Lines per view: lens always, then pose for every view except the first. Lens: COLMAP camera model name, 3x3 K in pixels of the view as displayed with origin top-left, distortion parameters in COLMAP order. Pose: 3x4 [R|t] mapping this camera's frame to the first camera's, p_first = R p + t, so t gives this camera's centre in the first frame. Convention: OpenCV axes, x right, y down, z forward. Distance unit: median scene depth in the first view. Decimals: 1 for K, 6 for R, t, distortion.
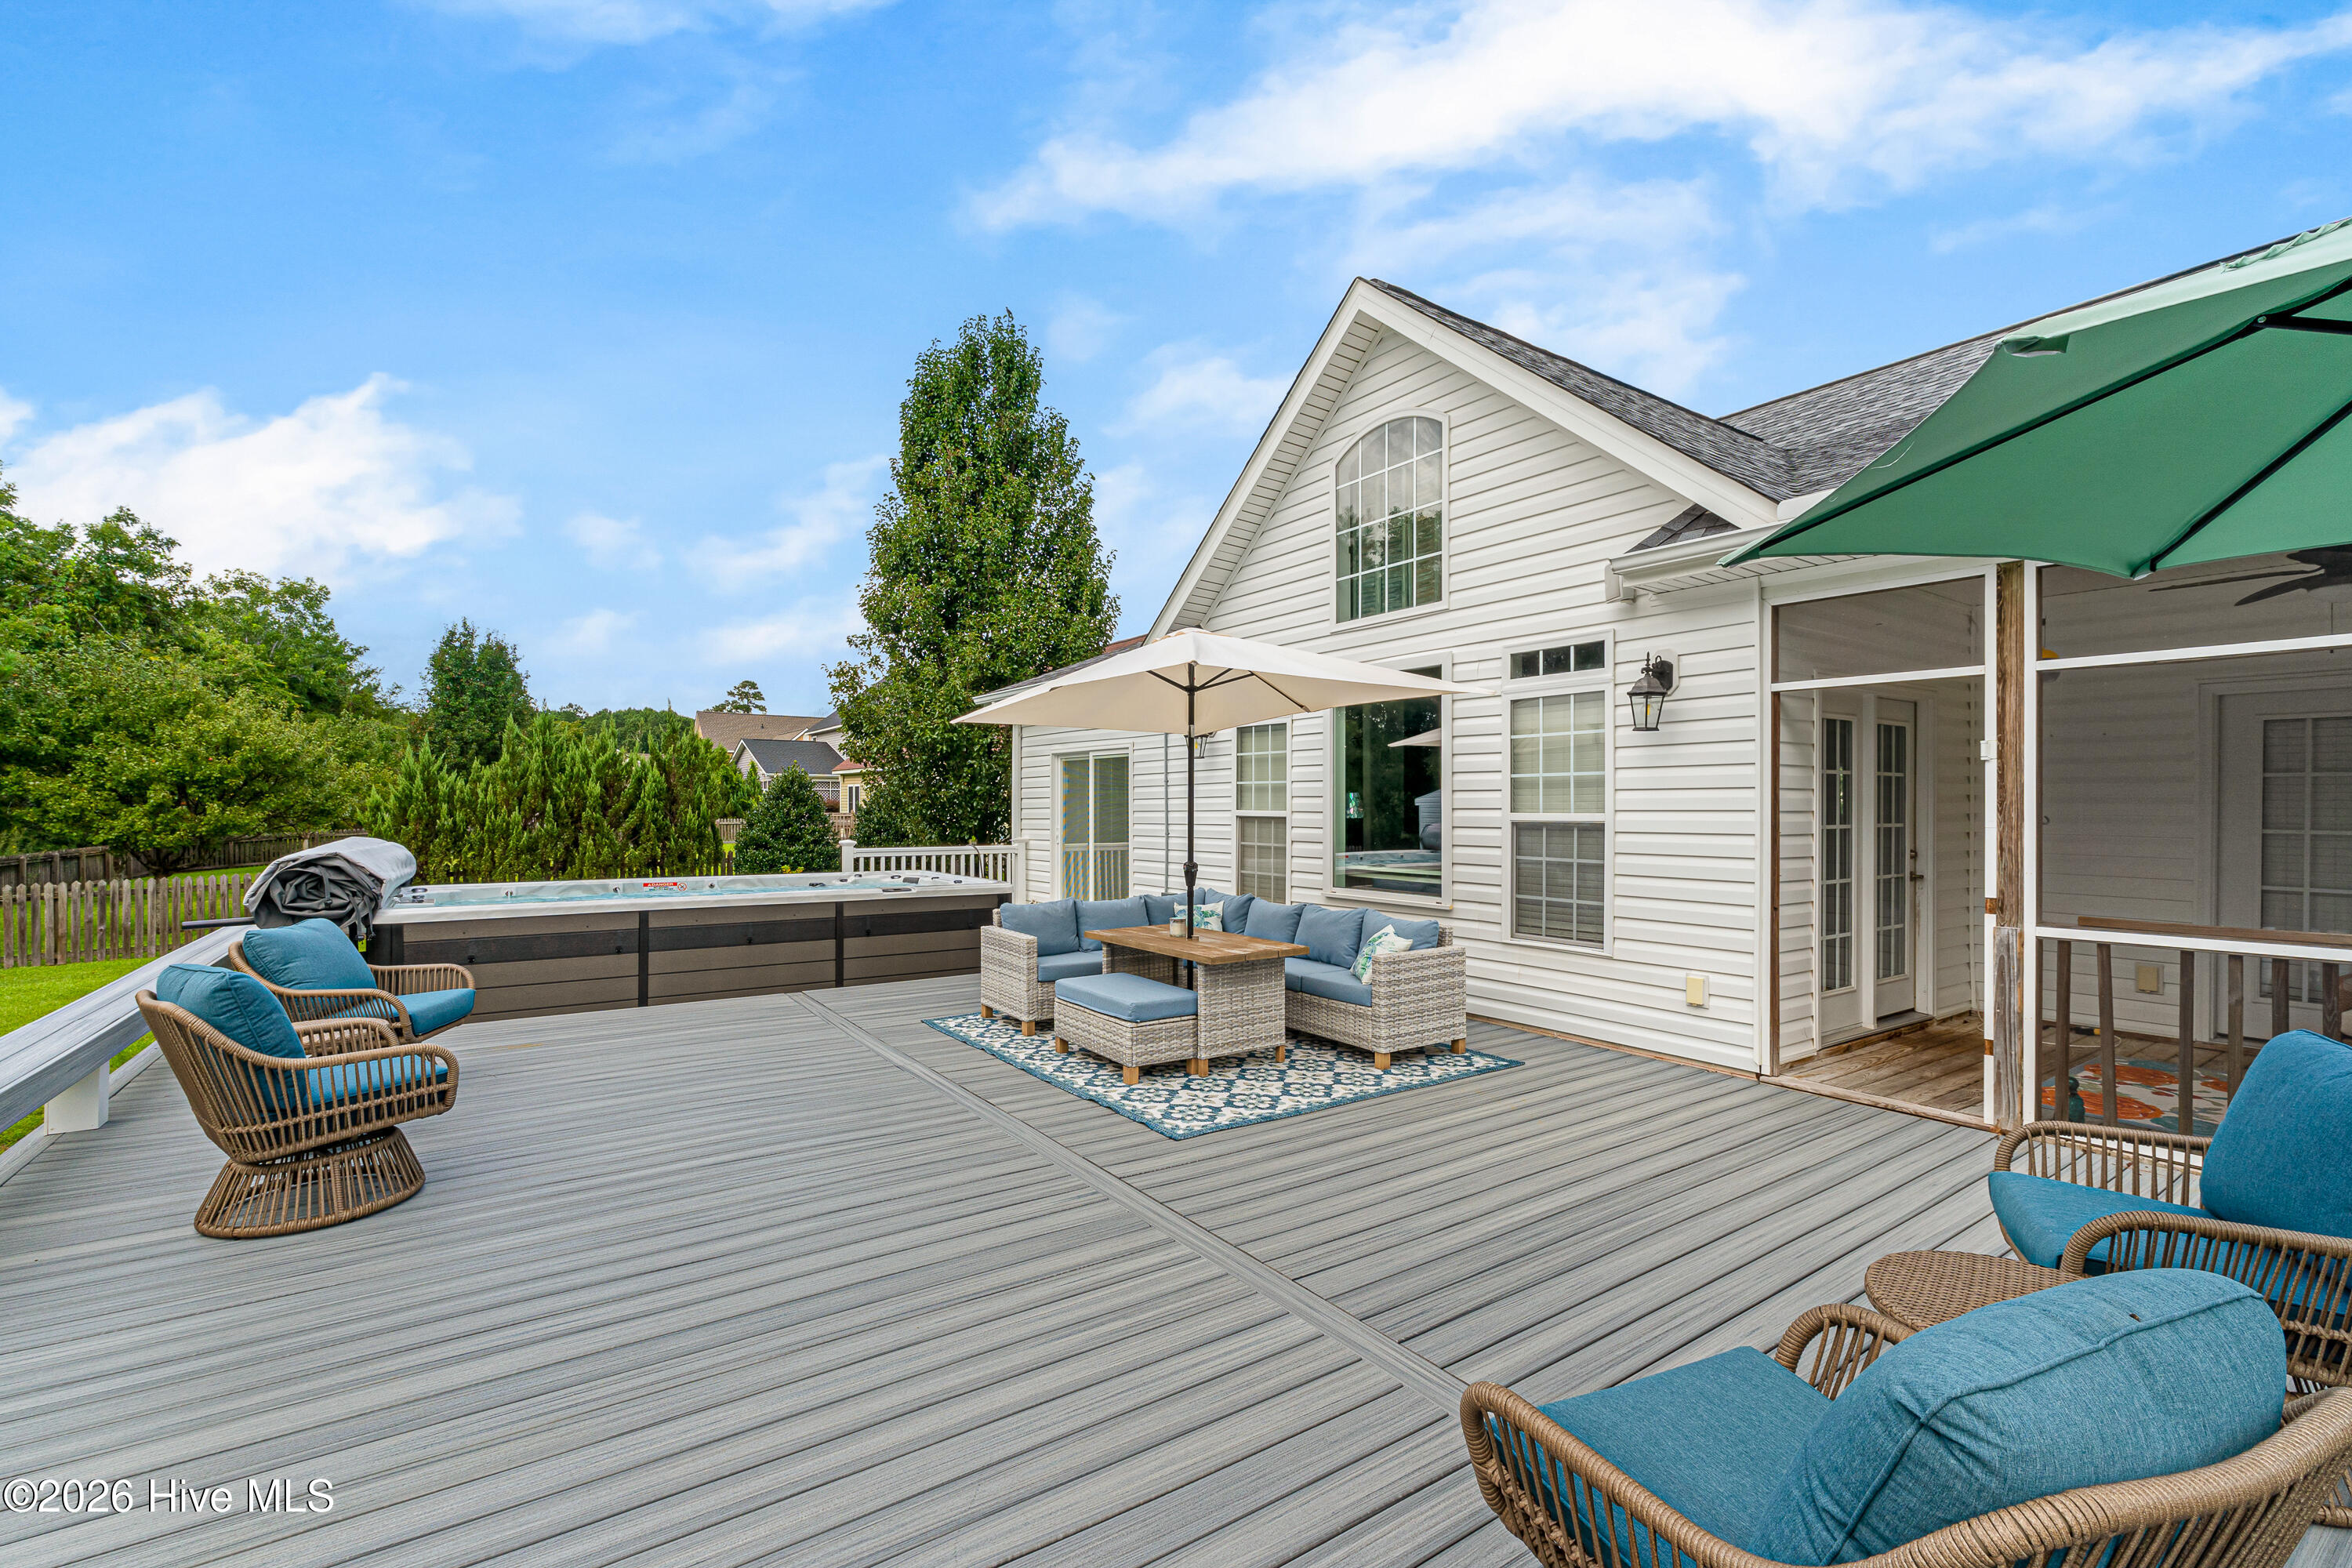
lens RADIAL K [[1008.0, 0, 1134.6], [0, 1008.0, 823.1], [0, 0, 1]] dist [-0.002644, 0.002239]
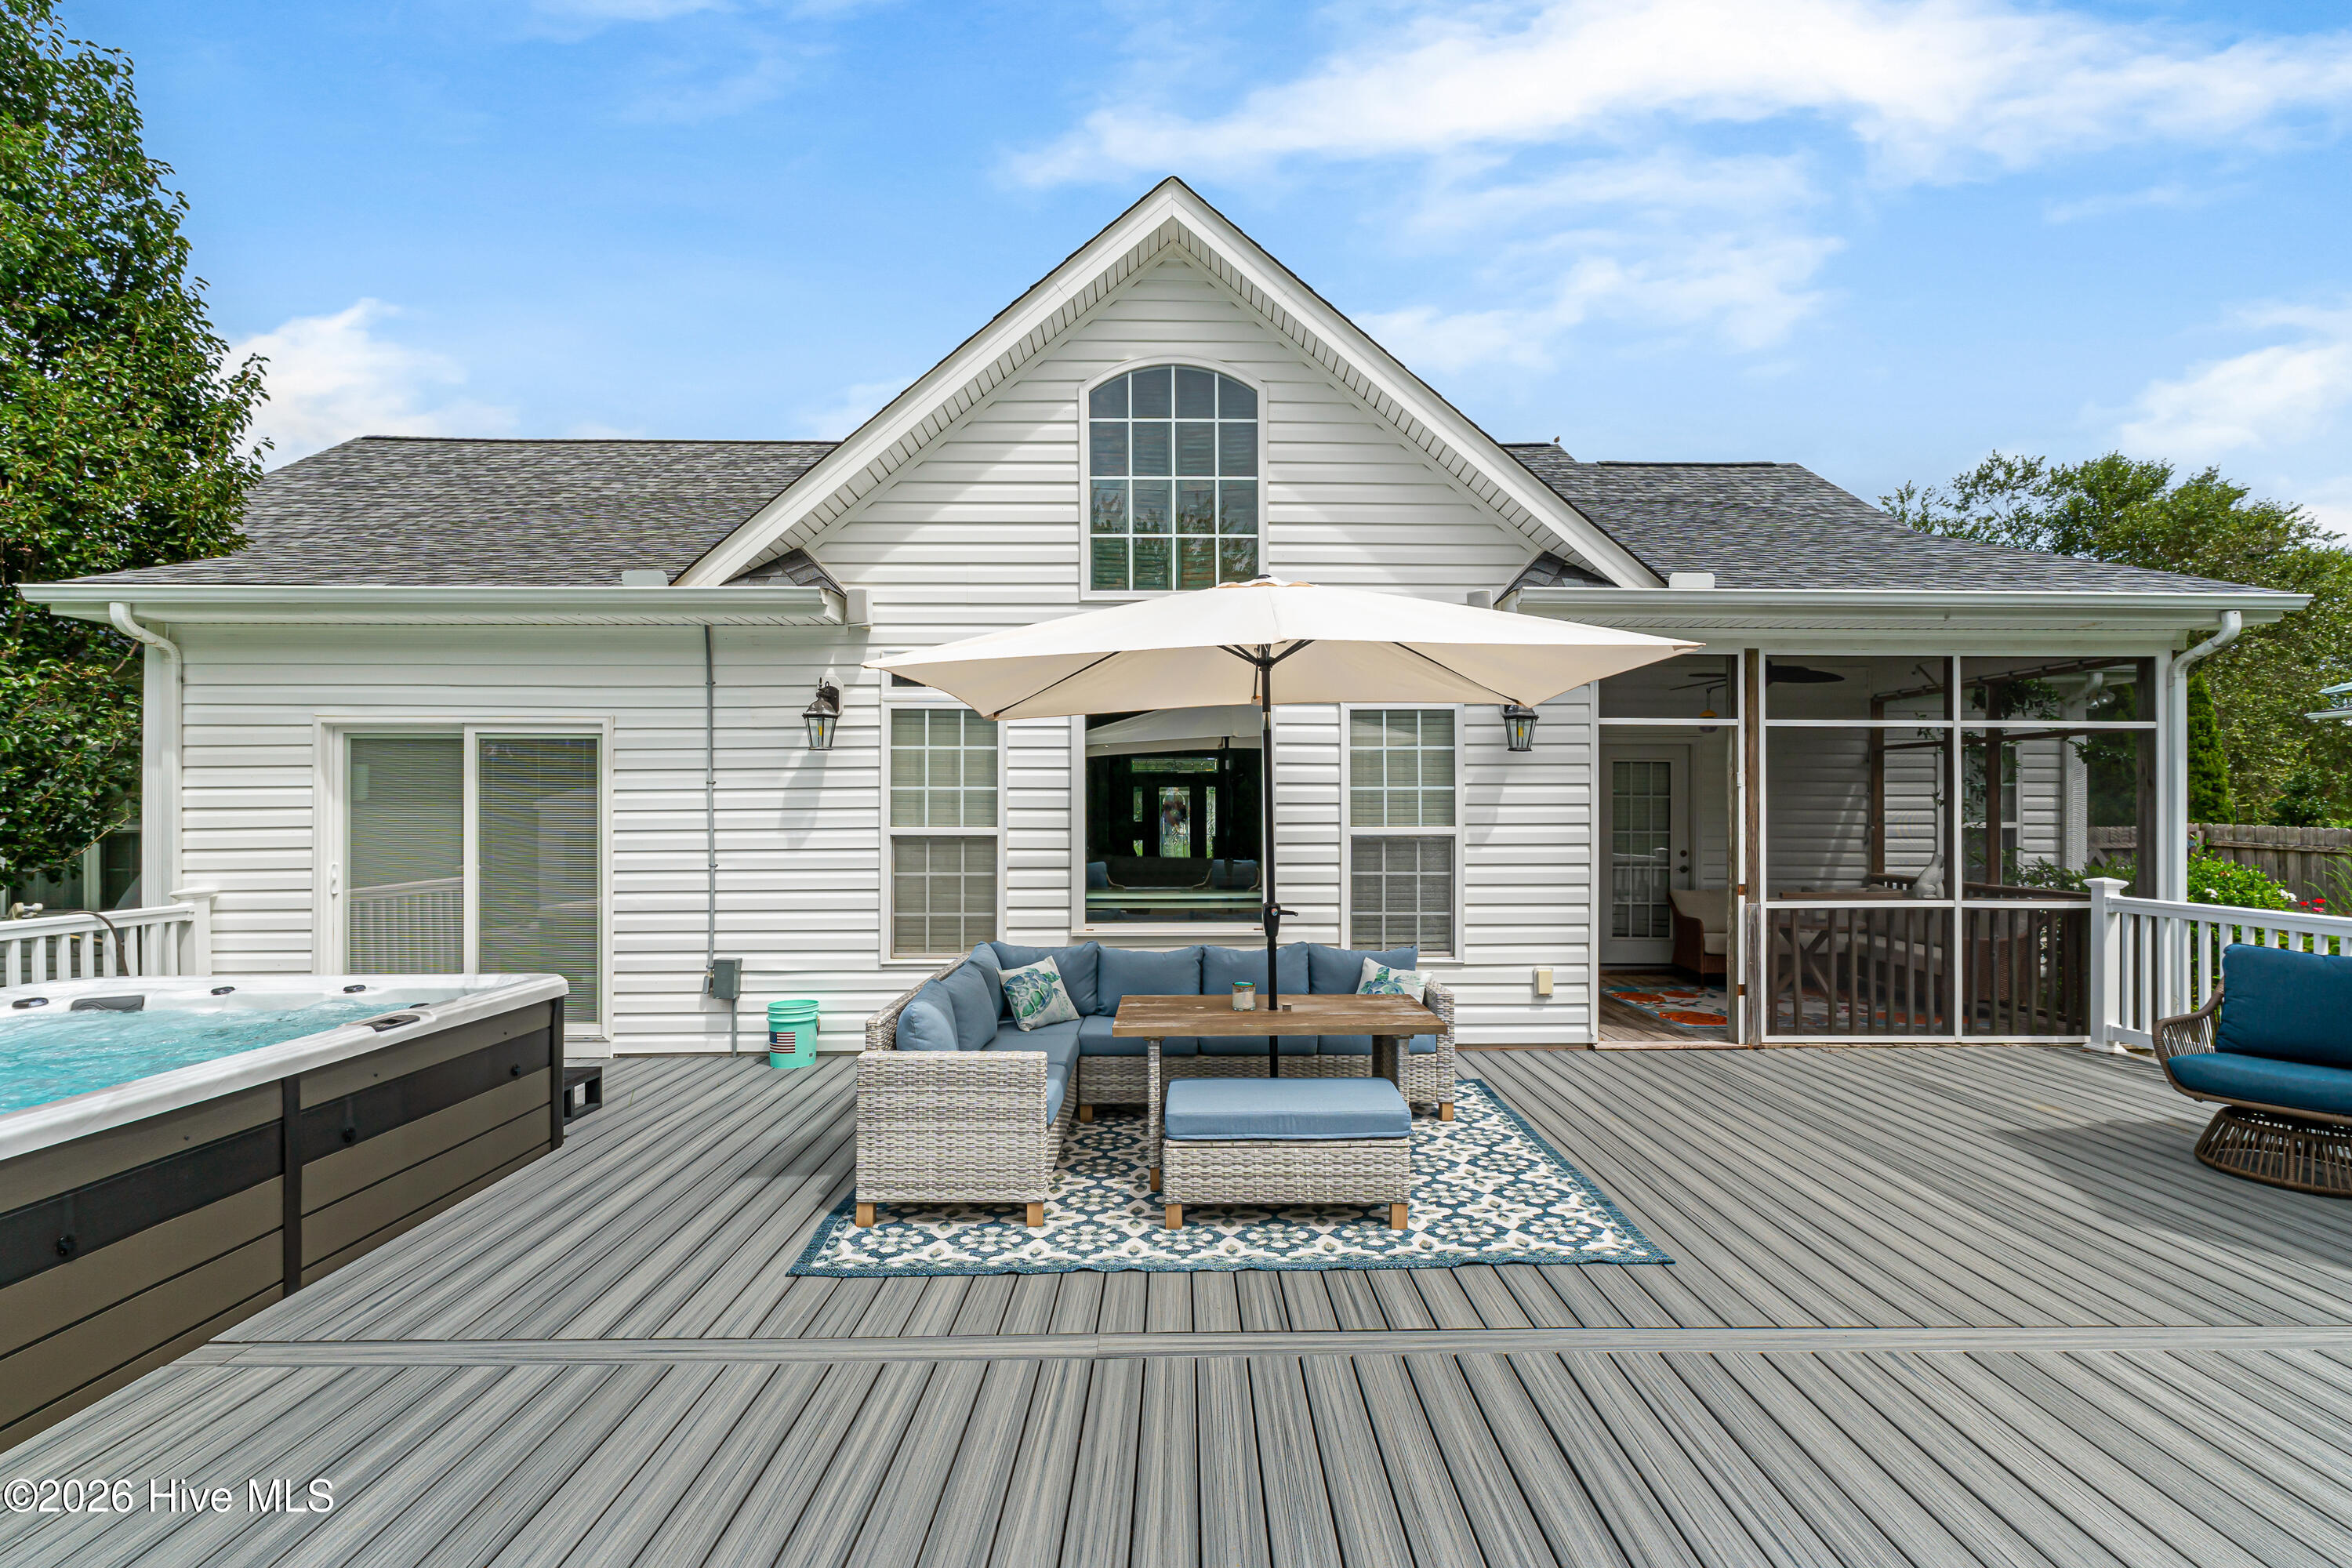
lens RADIAL K [[1063.9, 0, 1207.1], [0, 1063.9, 818.5], [0, 0, 1]] dist [0.011578, 0.000749]
pose [[0.538415, -0.009270, 0.842629, -0.421580], [0.017362, 0.999849, -0.000095, -0.016120], [-0.842501, 0.014681, 0.538495, 0.429883]]
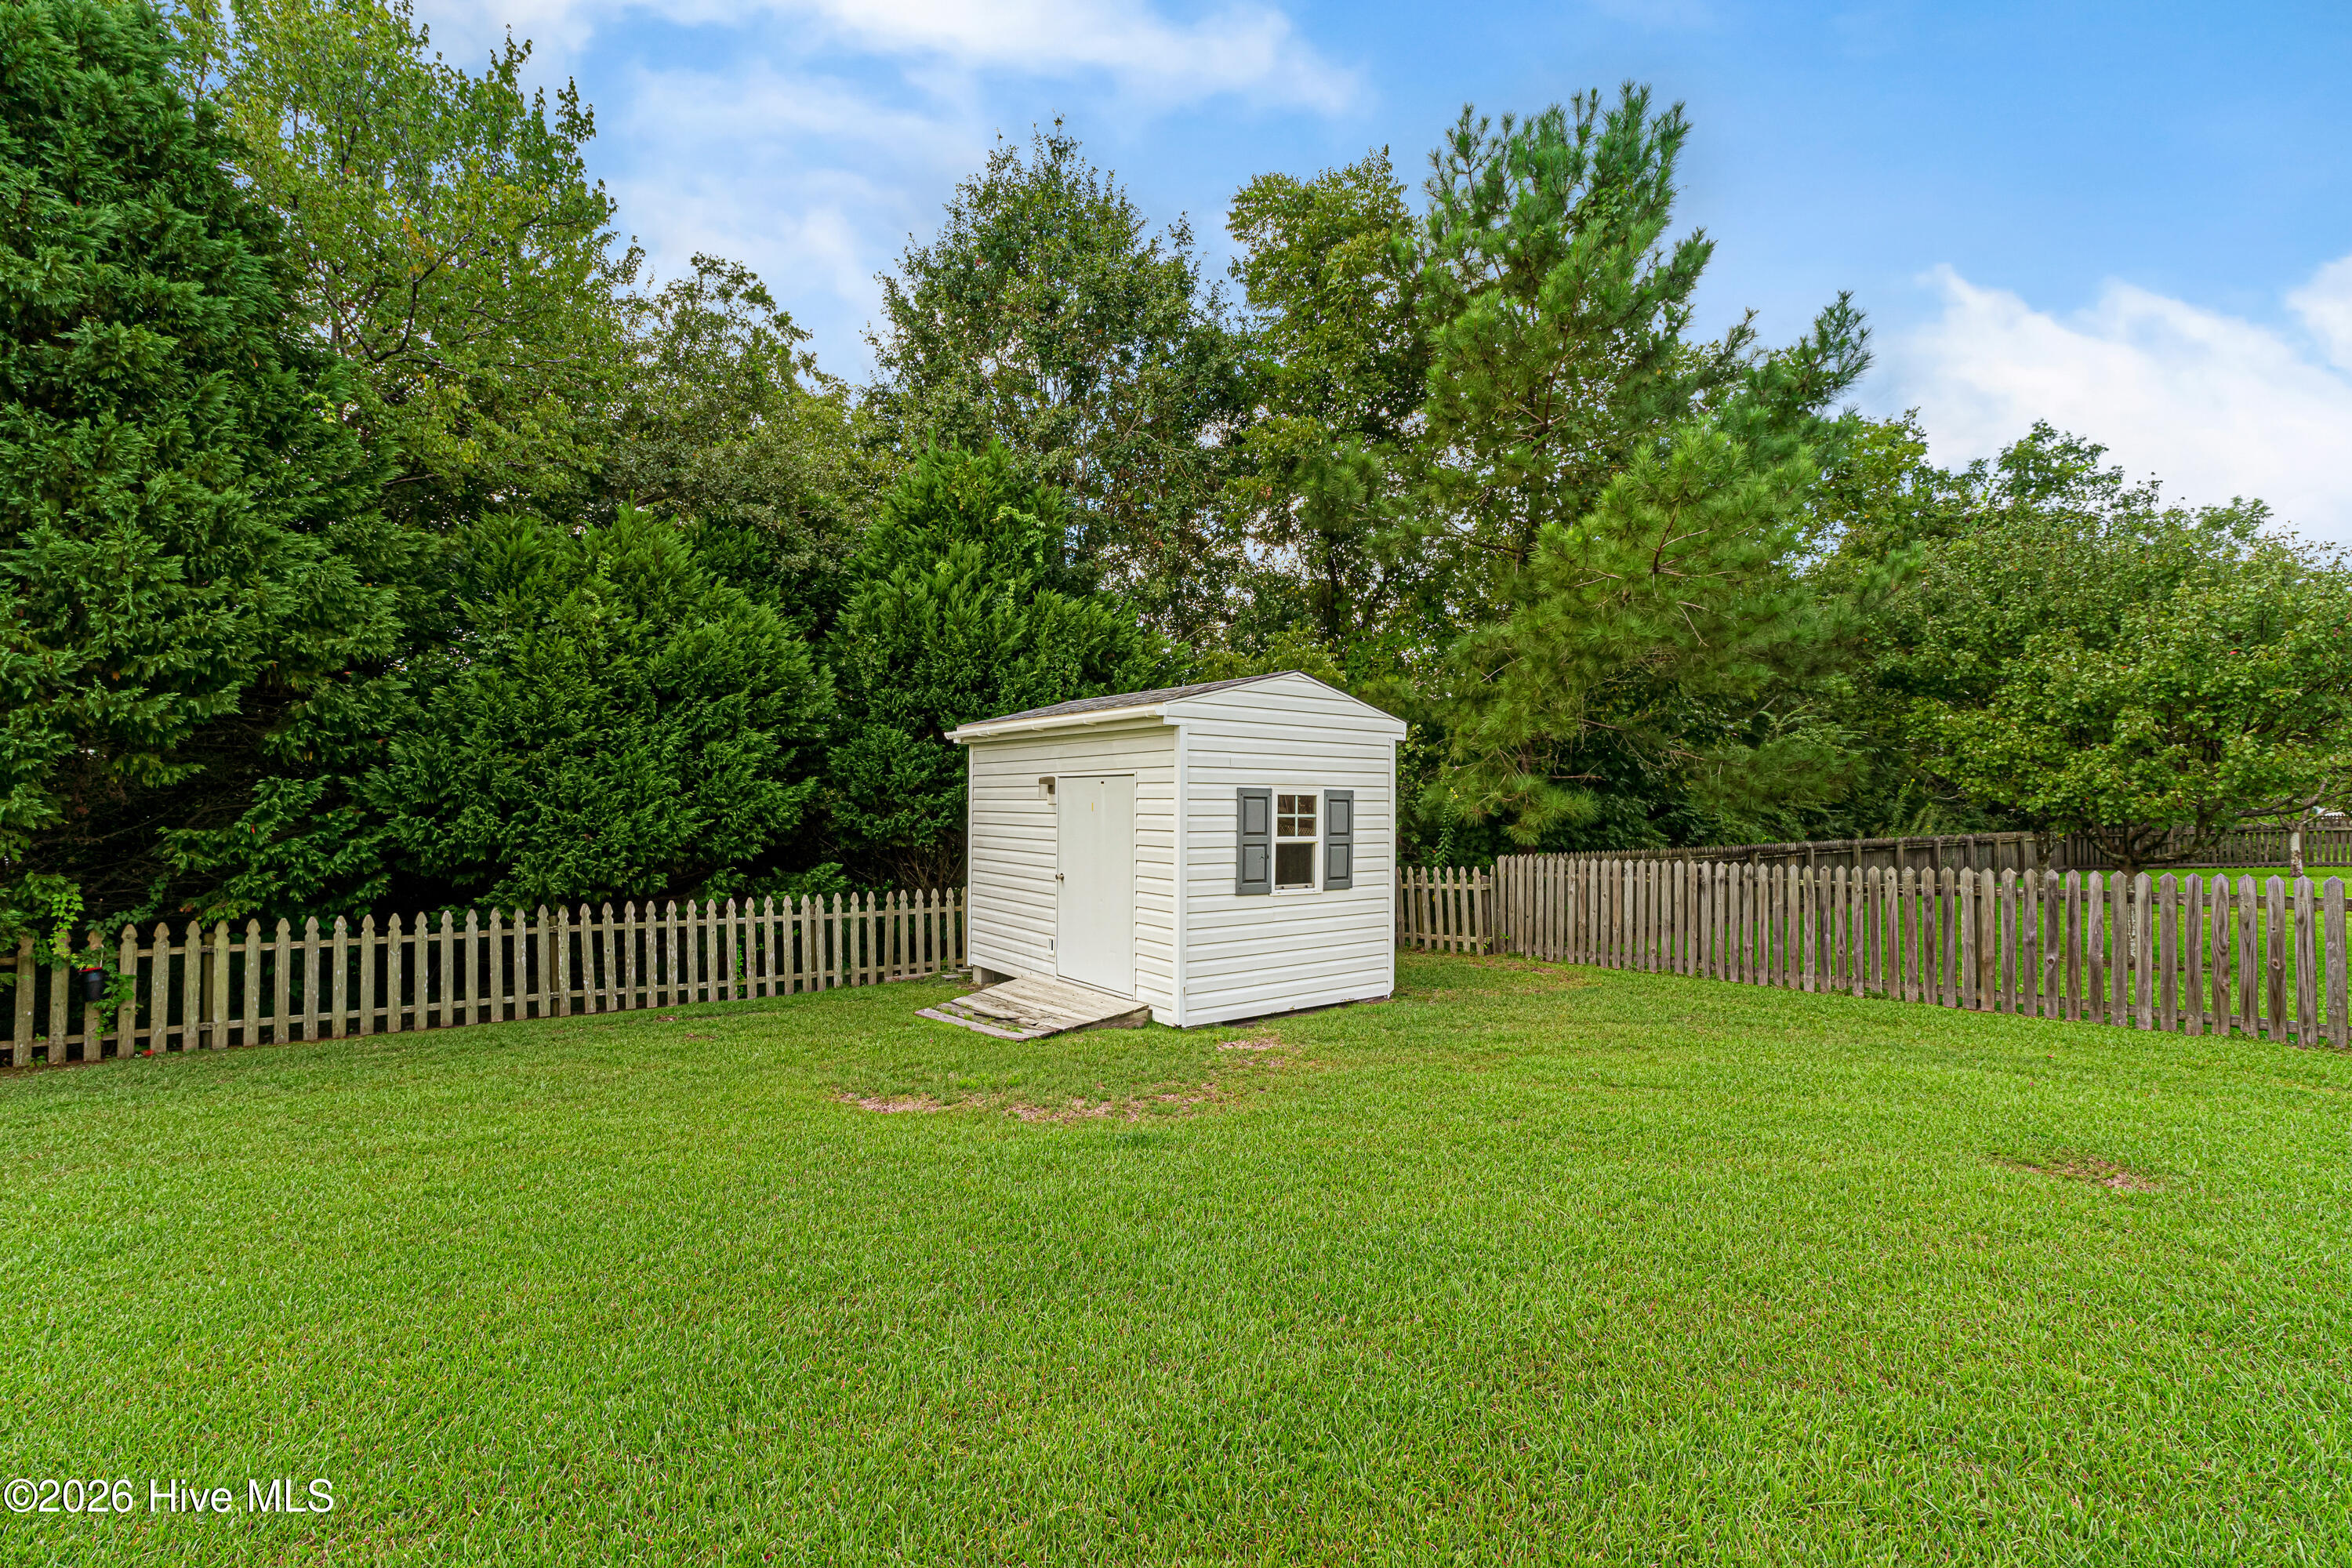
lens RADIAL K [[1008.0, 0, 1182.9], [0, 1008.0, 776.7], [0, 0, 1]] dist [-0.002644, 0.002239]
pose [[0.090733, -0.027187, -0.995504, -0.882326], [-0.020277, 0.999370, -0.029141, 0.053604], [0.995669, 0.022830, 0.090124, 0.812505]]
